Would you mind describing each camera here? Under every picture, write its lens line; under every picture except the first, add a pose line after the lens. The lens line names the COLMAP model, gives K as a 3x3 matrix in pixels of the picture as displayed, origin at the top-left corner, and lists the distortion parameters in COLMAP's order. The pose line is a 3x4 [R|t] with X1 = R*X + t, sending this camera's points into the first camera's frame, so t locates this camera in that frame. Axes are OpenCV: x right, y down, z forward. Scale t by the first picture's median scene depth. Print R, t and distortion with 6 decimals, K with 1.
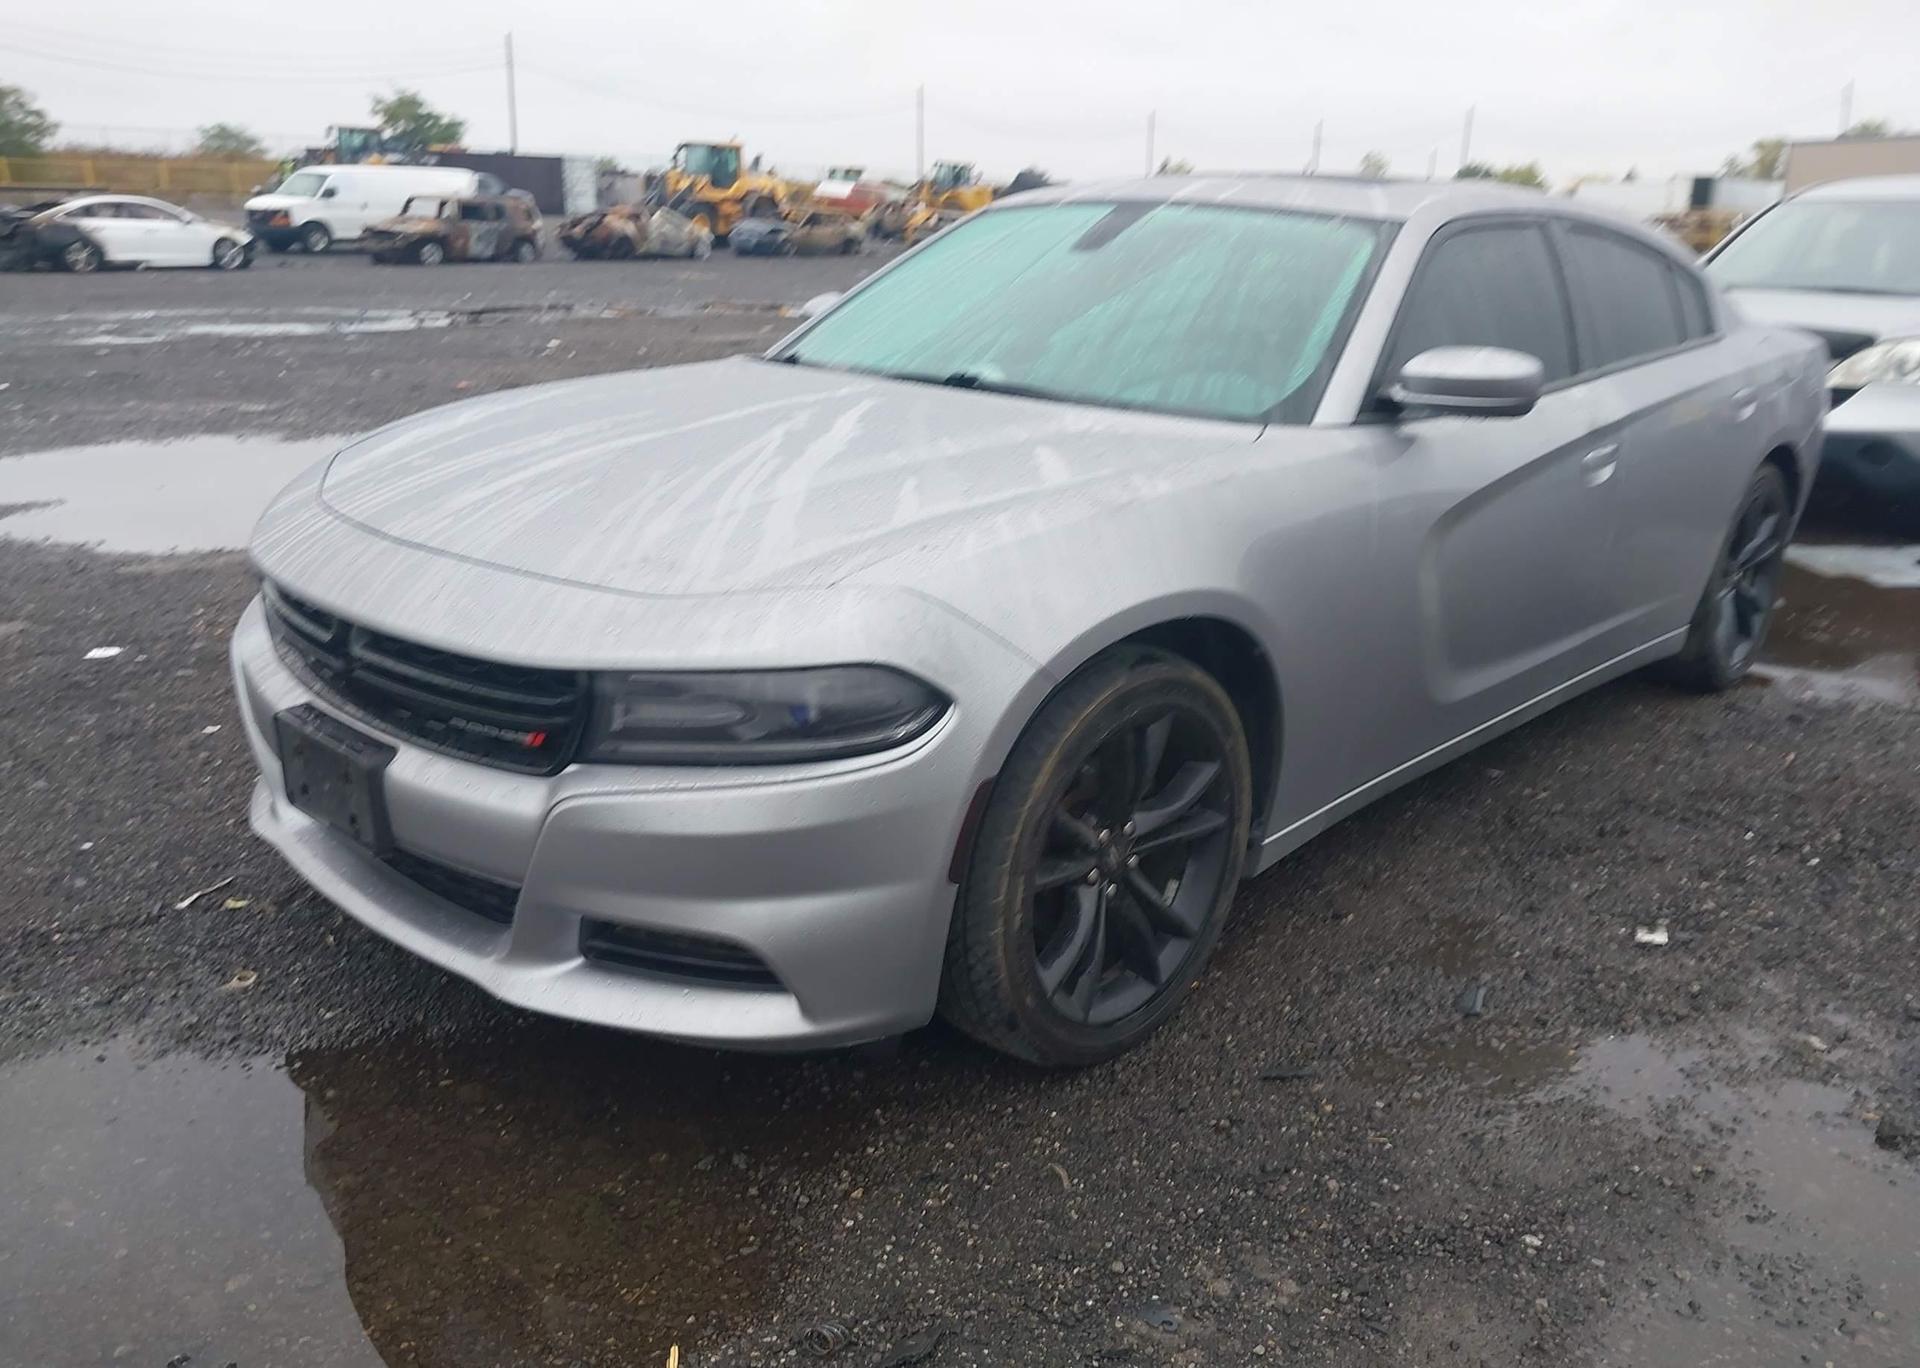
lens RADIAL K [[1556.1, 0, 915.4], [0, 1556.1, 720.9], [0, 0, 1]] dist [-0.006935, -0.001432]
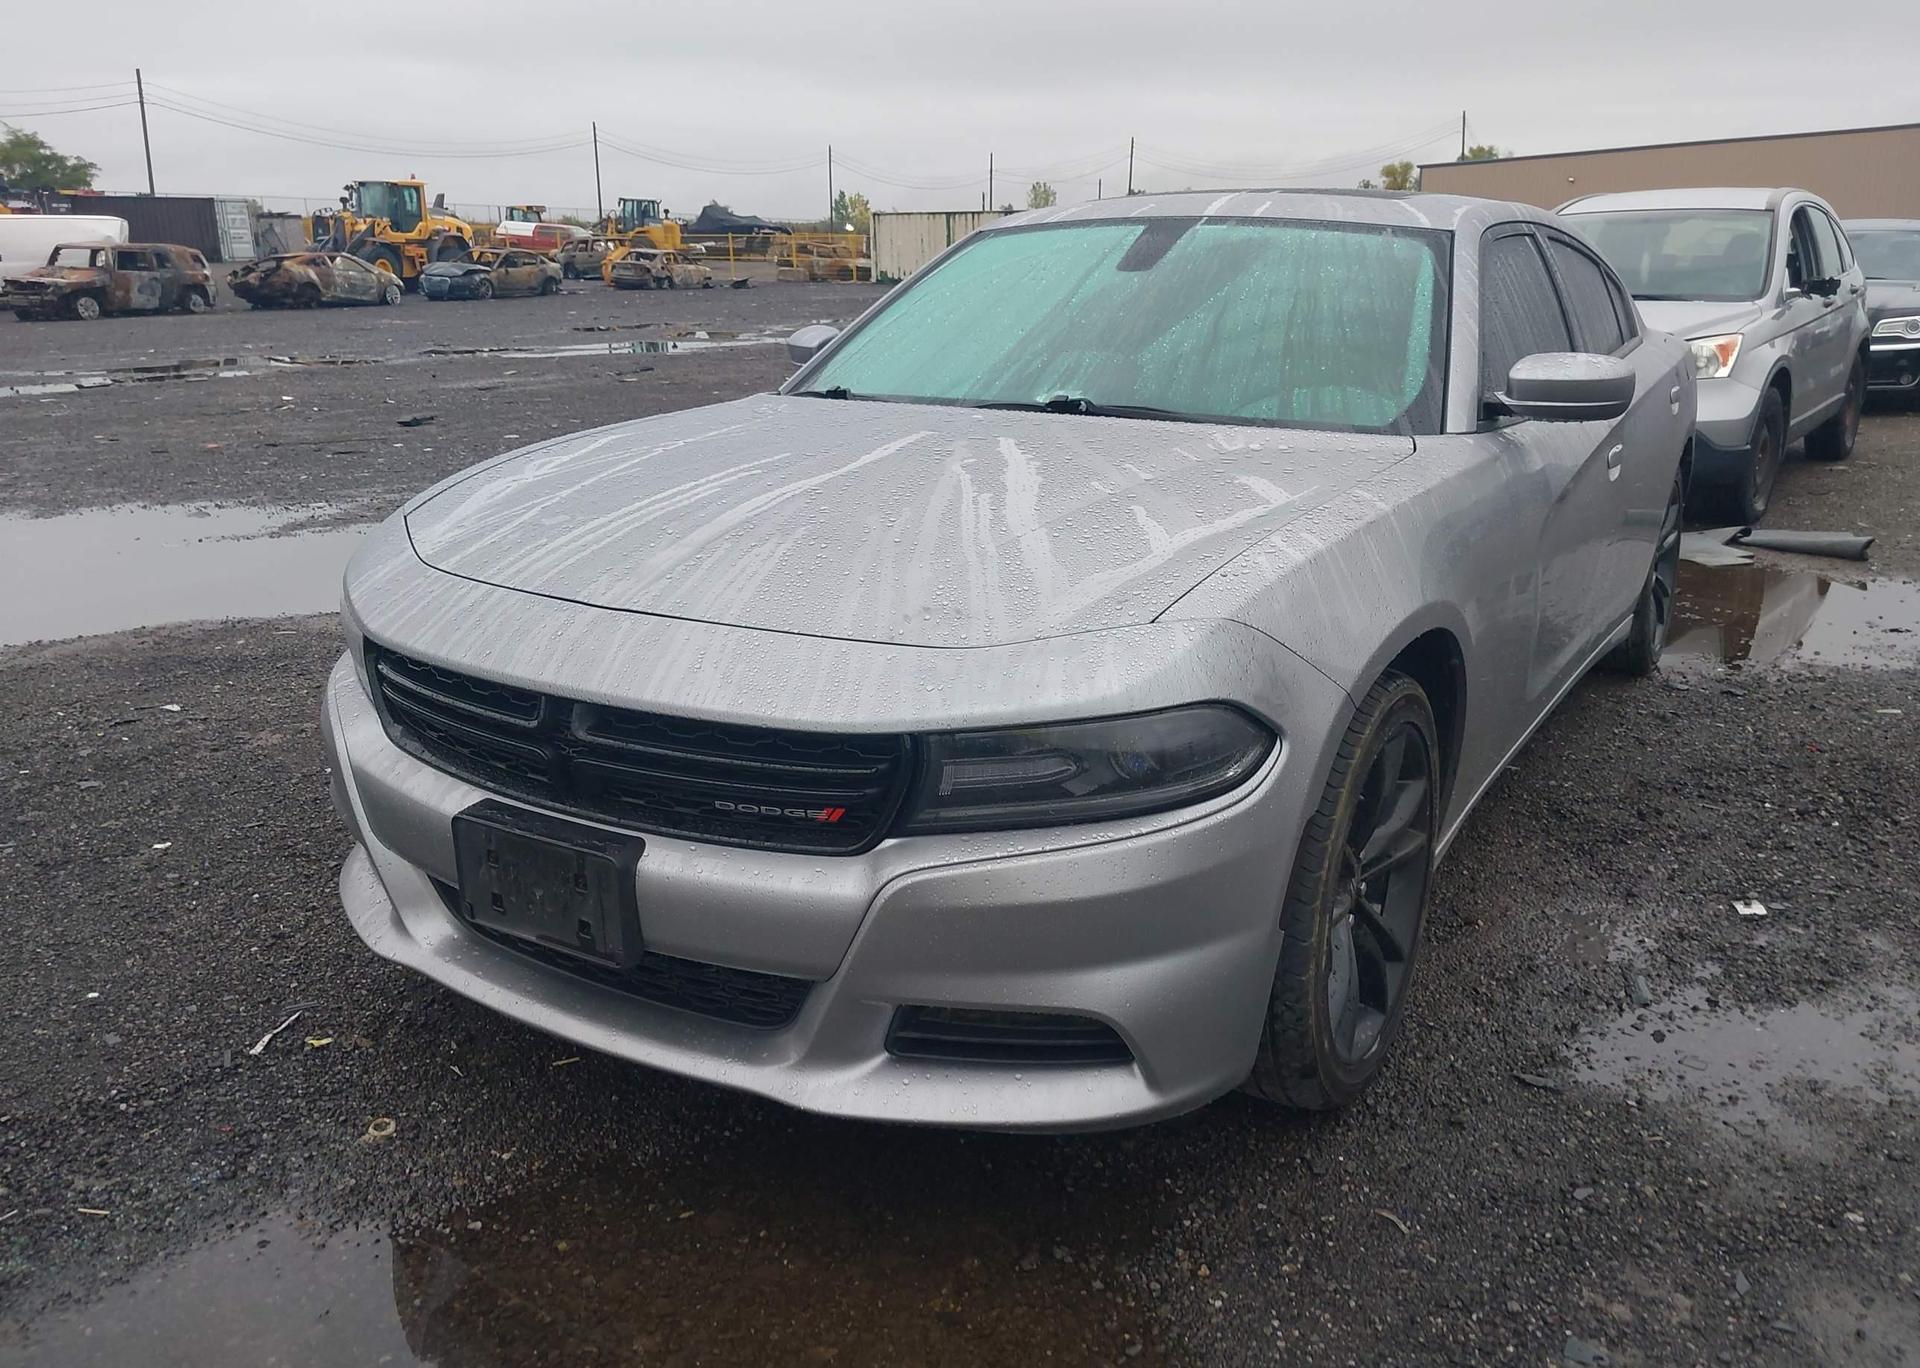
lens RADIAL K [[1587.2, 0, 936.0], [0, 1587.2, 713.0], [0, 0, 1]] dist [-0.003090, -0.001879]
pose [[0.977830, -0.079732, 0.193628, -0.250522], [0.085599, 0.996084, -0.022114, -0.014913], [-0.191107, 0.038198, 0.980826, 0.062235]]
